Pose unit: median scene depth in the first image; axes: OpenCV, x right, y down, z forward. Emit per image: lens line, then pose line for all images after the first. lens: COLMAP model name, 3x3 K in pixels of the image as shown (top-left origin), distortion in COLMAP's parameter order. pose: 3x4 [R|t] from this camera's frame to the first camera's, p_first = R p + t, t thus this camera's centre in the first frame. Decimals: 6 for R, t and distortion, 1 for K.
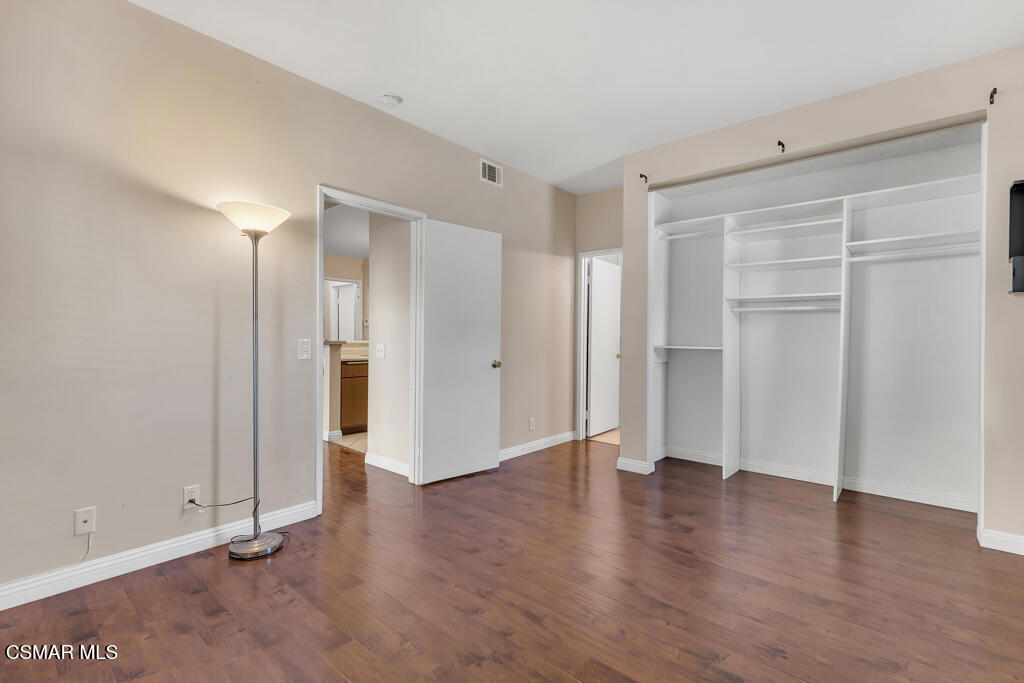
lens RADIAL K [[460.4, 0, 514.2], [0, 460.4, 343.0], [0, 0, 1]] dist [0.004569, -0.001165]
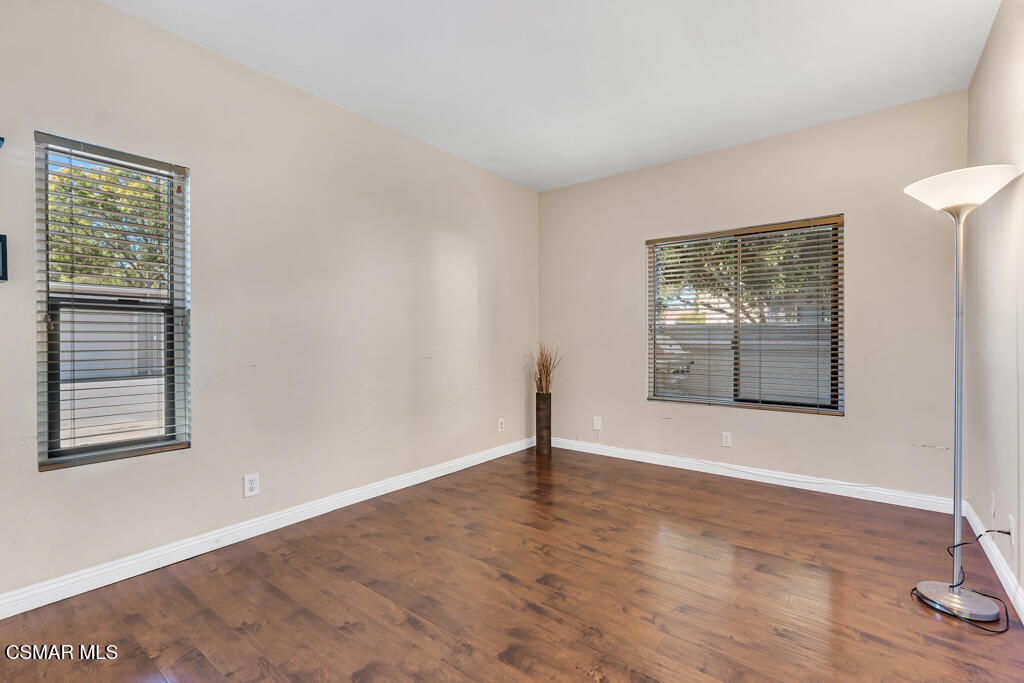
lens RADIAL K [[460.4, 0, 511.8], [0, 460.4, 339.2], [0, 0, 1]] dist [0.004569, -0.001165]
pose [[-0.998778, -0.003715, -0.049287, 0.249985], [-0.004071, 0.999966, 0.007132, -0.016268], [0.049259, 0.007324, -0.998759, 1.755409]]
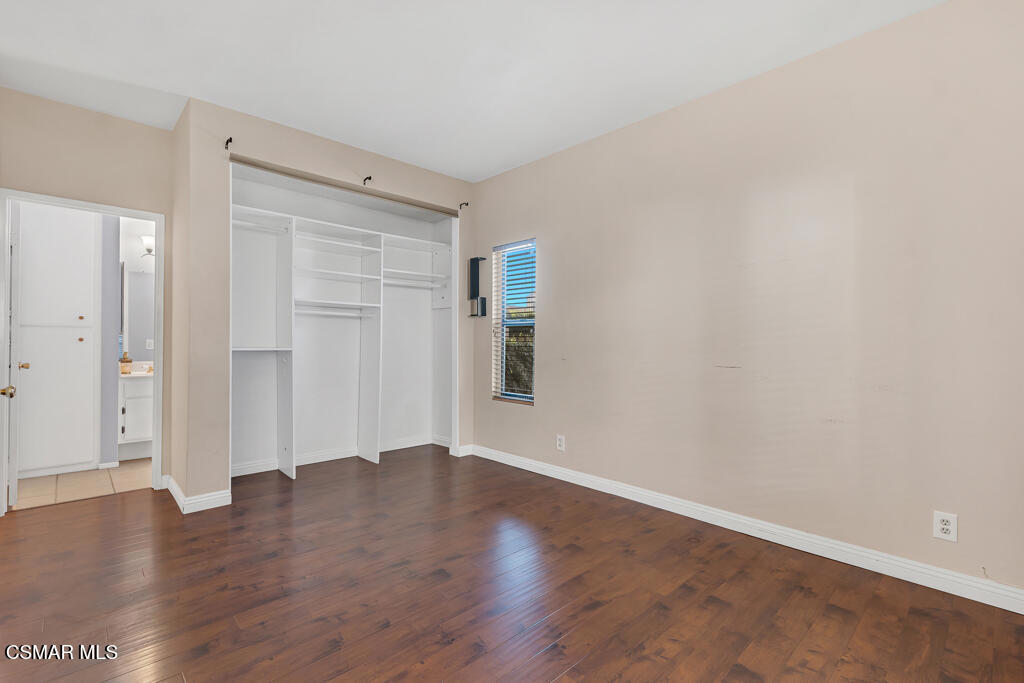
lens RADIAL K [[460.4, 0, 509.8], [0, 460.4, 338.9], [0, 0, 1]] dist [0.004569, -0.001165]
pose [[0.104613, -0.000712, 0.994513, -0.750347], [0.002584, 0.999997, 0.000444, -0.014393], [-0.994510, 0.002523, 0.104614, 0.652647]]
